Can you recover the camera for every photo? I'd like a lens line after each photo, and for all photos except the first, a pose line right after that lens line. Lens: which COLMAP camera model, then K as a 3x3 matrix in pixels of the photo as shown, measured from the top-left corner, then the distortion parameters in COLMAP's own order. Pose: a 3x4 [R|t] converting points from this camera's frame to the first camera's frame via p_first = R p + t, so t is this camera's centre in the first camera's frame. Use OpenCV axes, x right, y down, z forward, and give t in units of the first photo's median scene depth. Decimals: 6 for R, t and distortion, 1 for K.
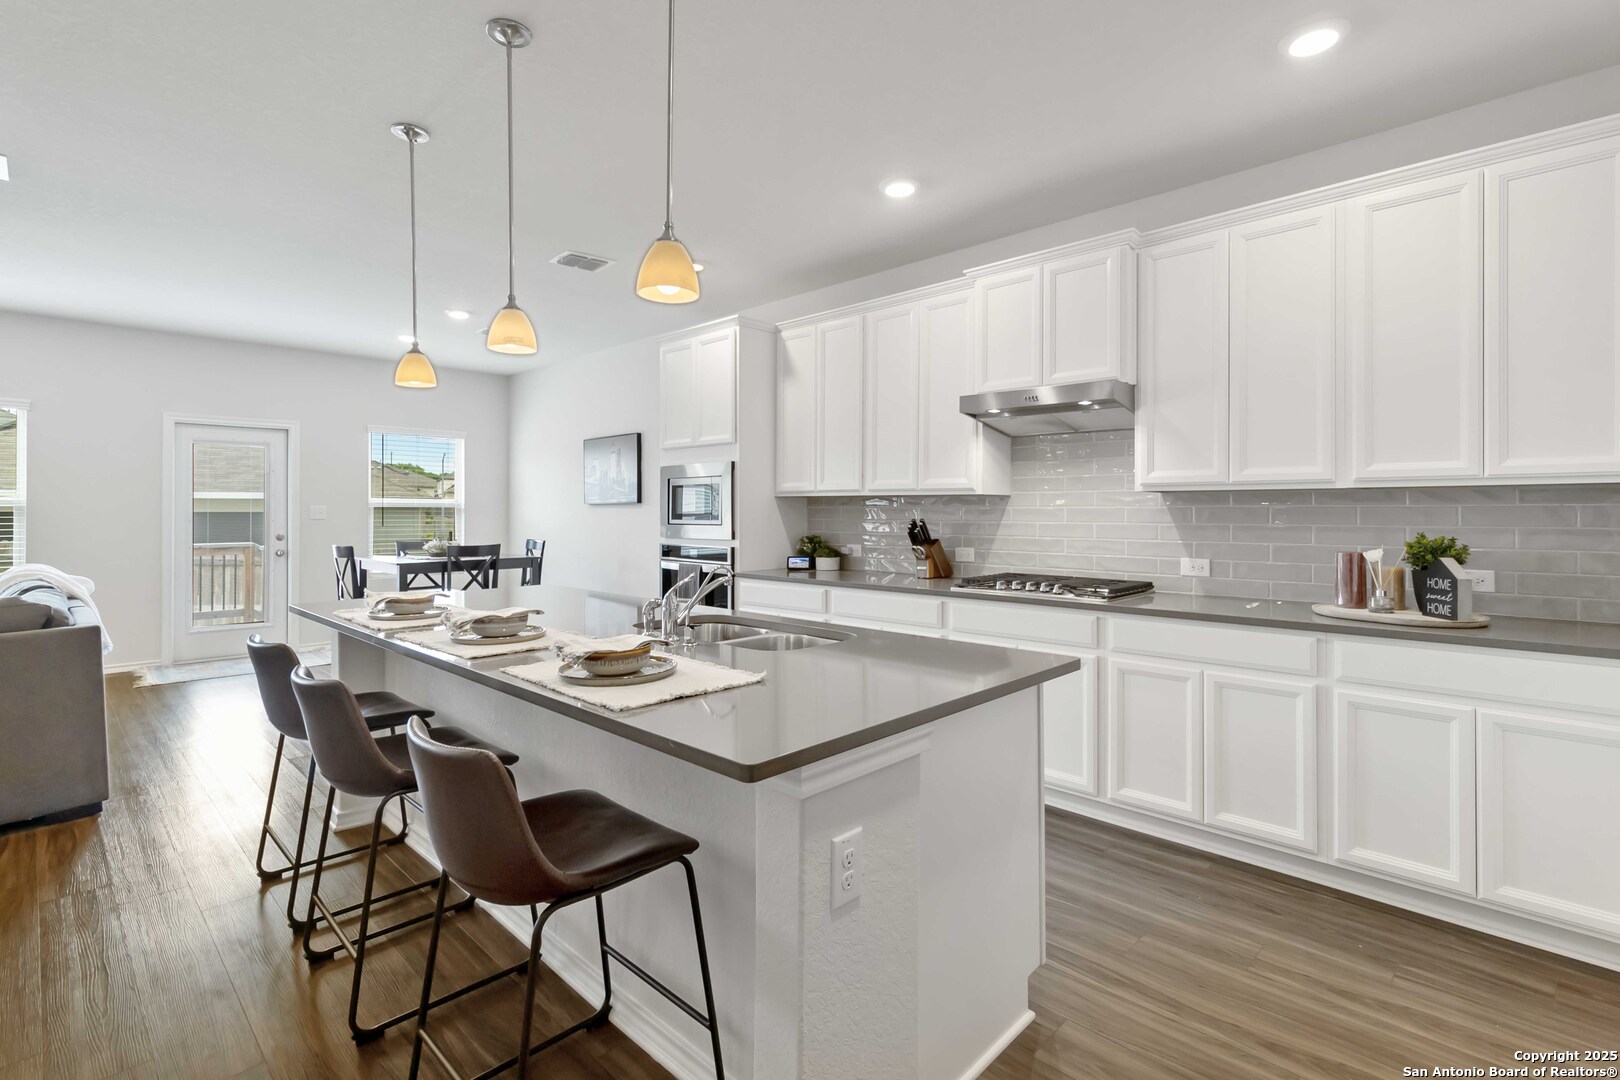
lens RADIAL K [[769.6, 0, 820.1], [0, 769.6, 505.2], [0, 0, 1]] dist [0.000863, 0.000432]
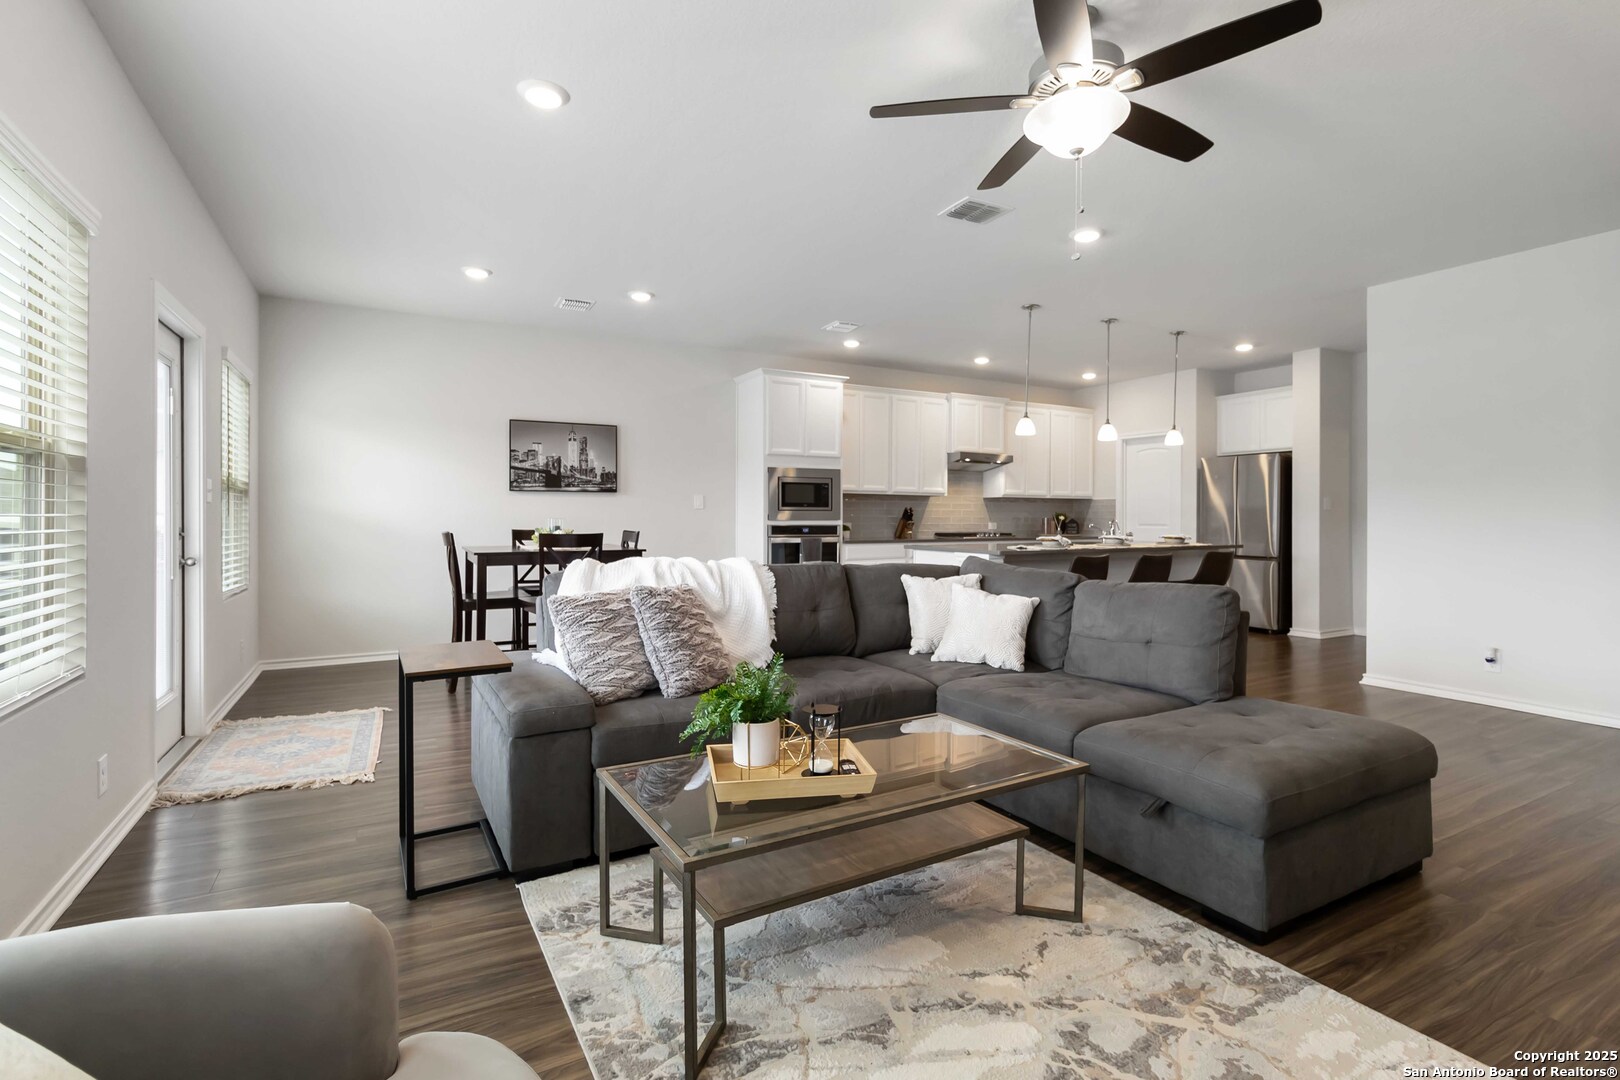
lens RADIAL K [[764.4, 0, 815.8], [0, 764.4, 525.6], [0, 0, 1]] dist [0.000276, 0.000473]
pose [[0.291979, -0.011149, 0.956360, -1.749823], [-0.011360, 0.999821, 0.015124, 0.036211], [-0.956357, -0.015280, 0.291800, 0.650000]]
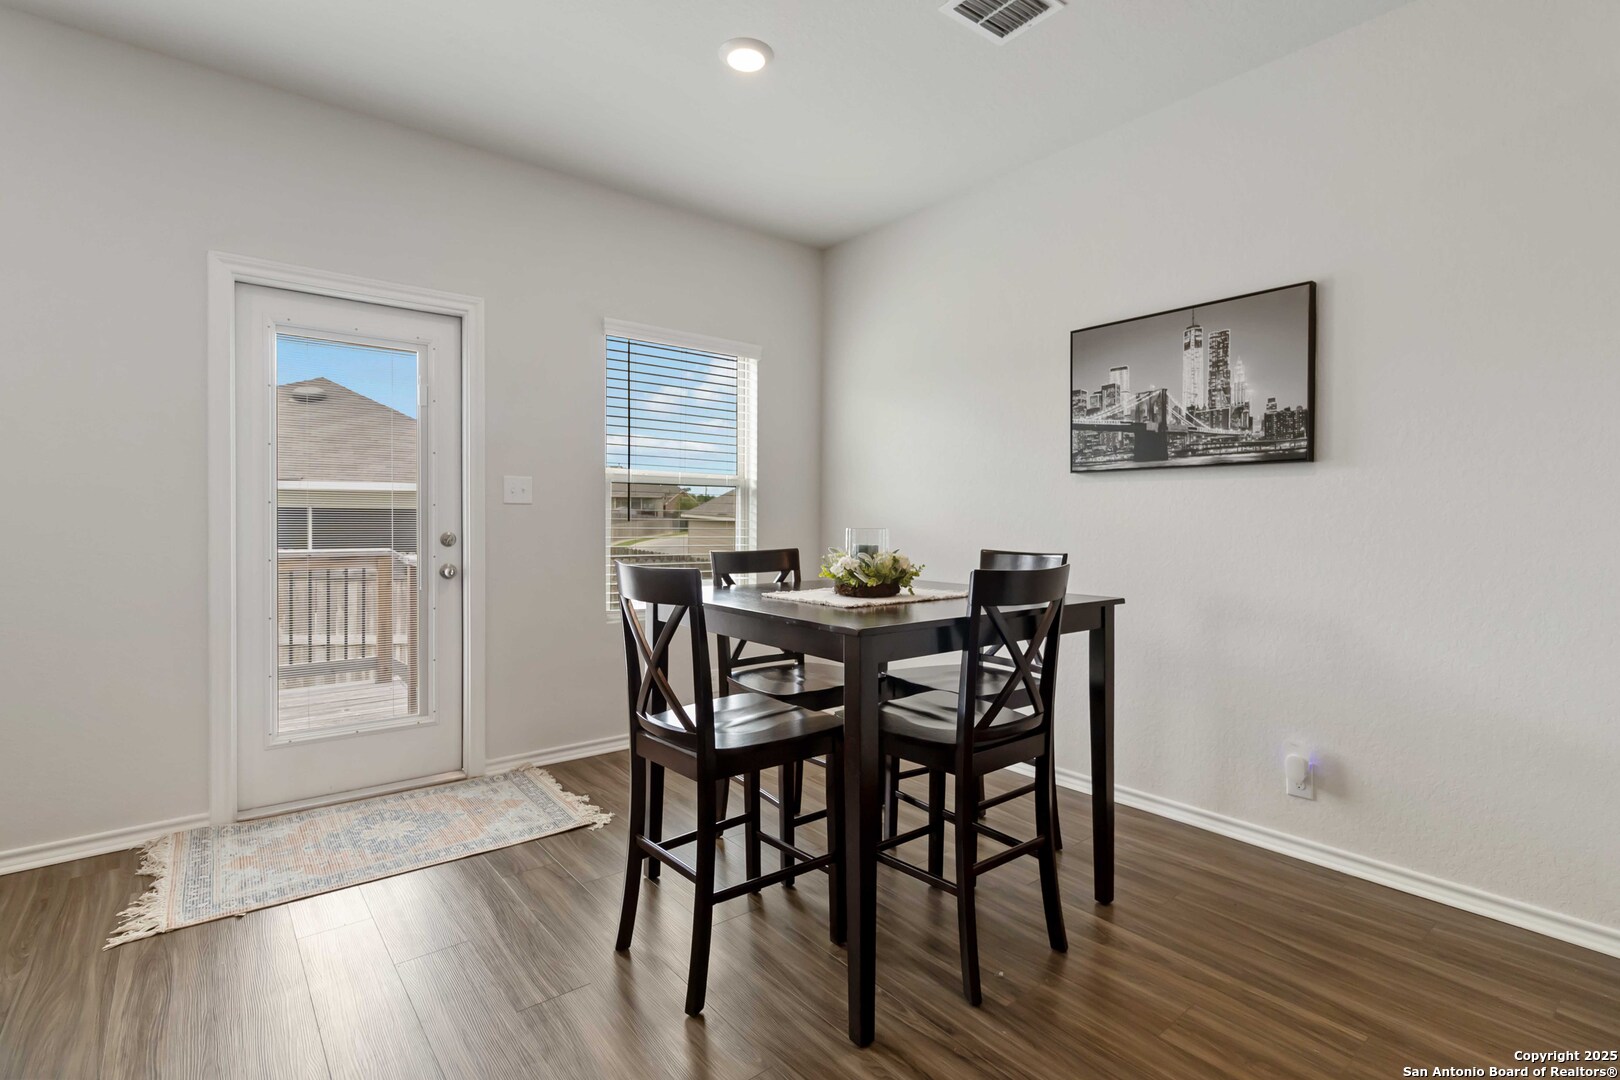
lens RADIAL K [[764.4, 0, 815.8], [0, 764.4, 525.6], [0, 0, 1]] dist [0.000276, 0.000473]
pose [[0.993260, 0.007815, -0.115642, -0.665466], [-0.005922, 0.999843, 0.016707, 0.037841], [0.115755, -0.015910, 0.993150, 0.878981]]
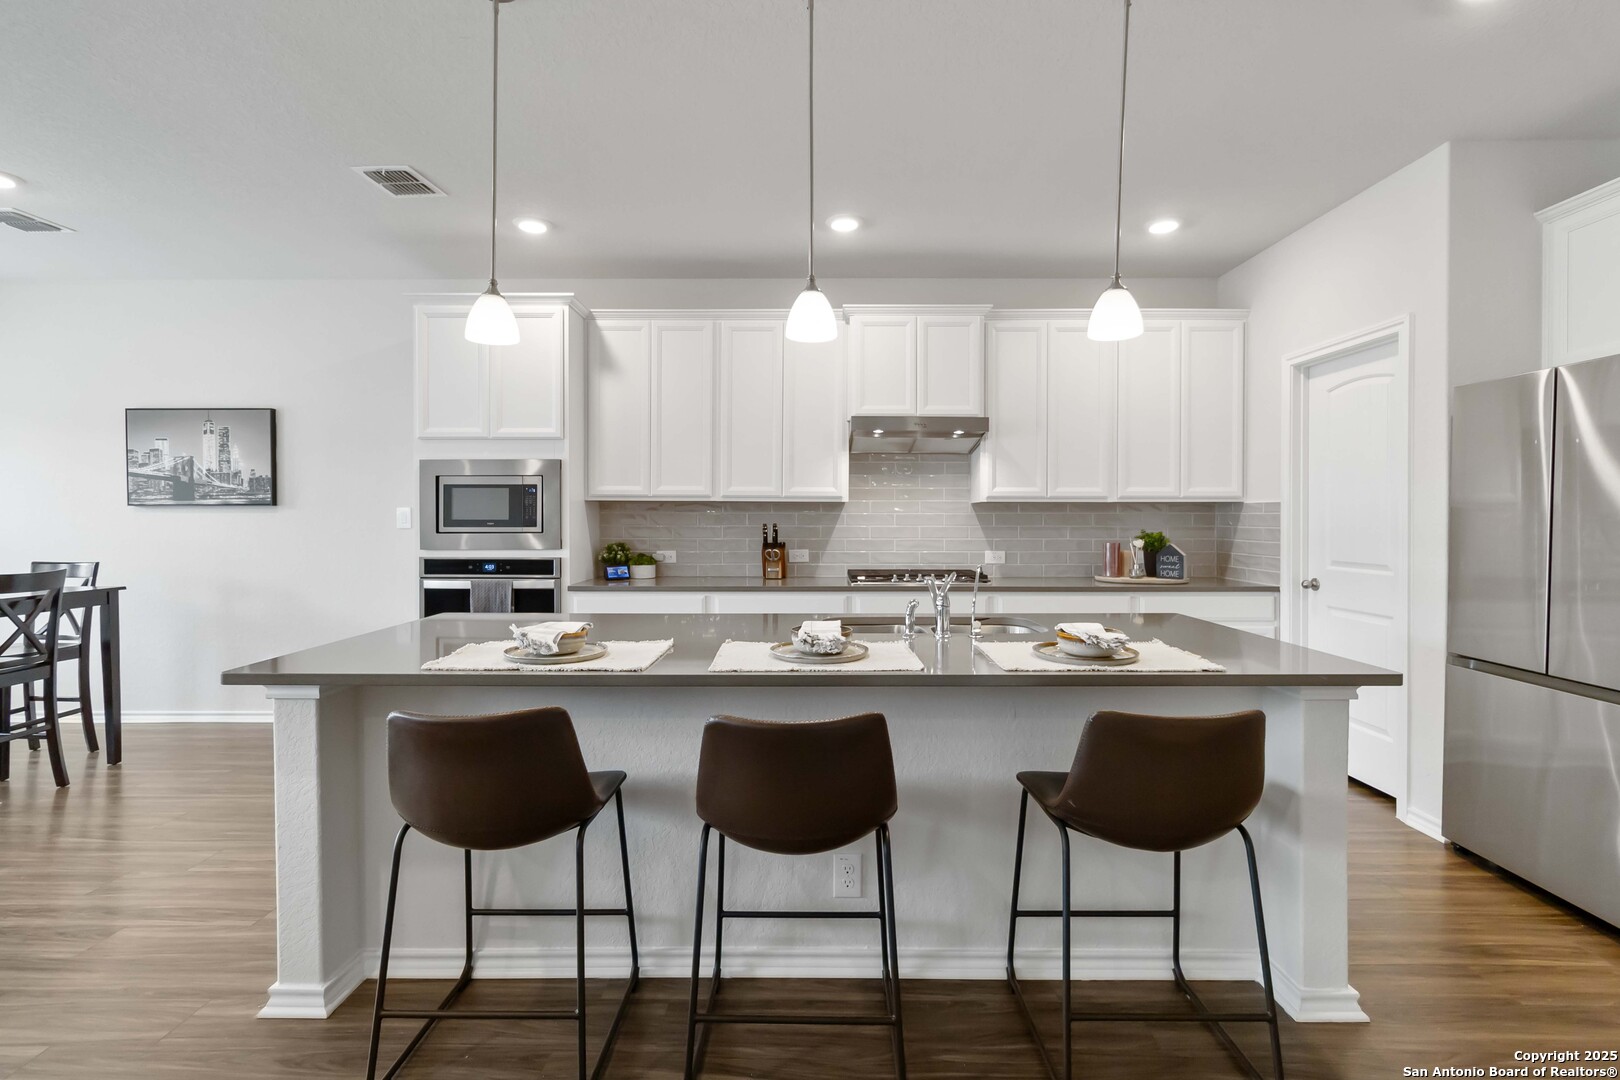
lens RADIAL K [[764.4, 0, 815.8], [0, 764.4, 525.6], [0, 0, 1]] dist [0.000276, 0.000473]
pose [[0.720094, -0.007238, 0.693839, -0.555031], [-0.005536, 0.999854, 0.016175, 0.002681], [-0.693854, -0.015488, 0.719949, 0.188682]]
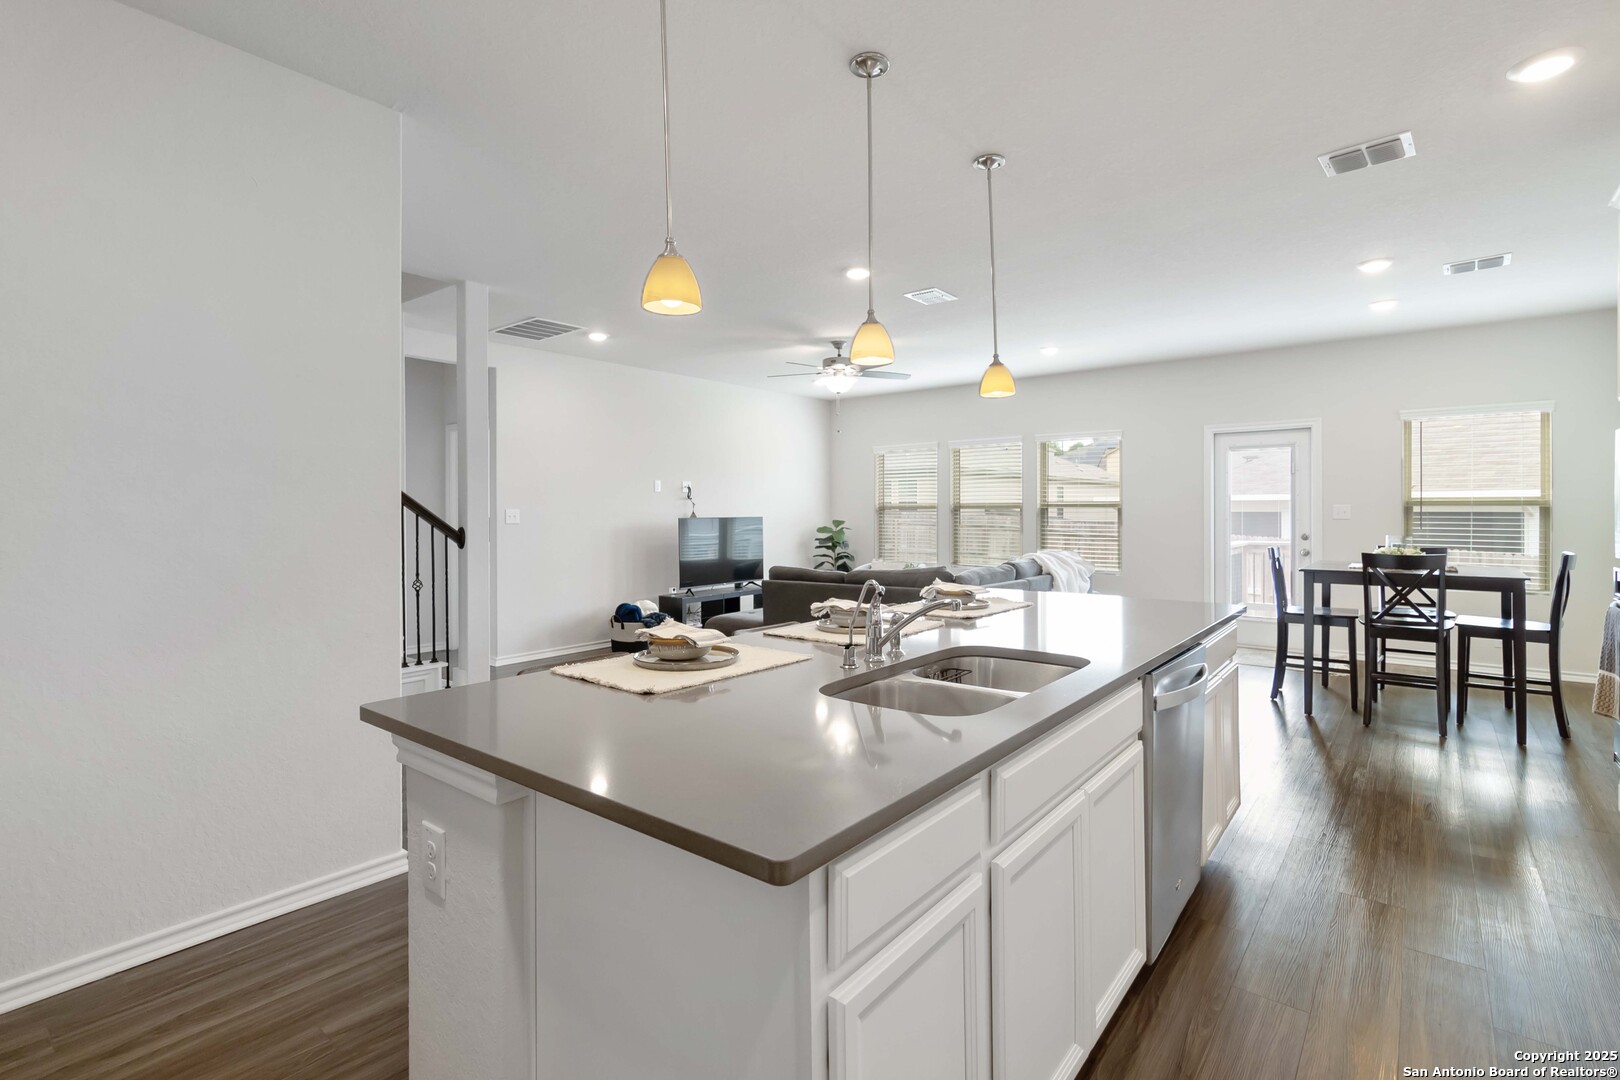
lens RADIAL K [[755.2, 0, 807.0], [0, 755.2, 513.4], [0, 0, 1]] dist [-0.000547, -0.000193]
pose [[0.088661, -0.000302, -0.996062, 0.338732], [0.012361, 0.999923, 0.000797, 0.003135], [0.995985, -0.012383, 0.088658, 0.437391]]
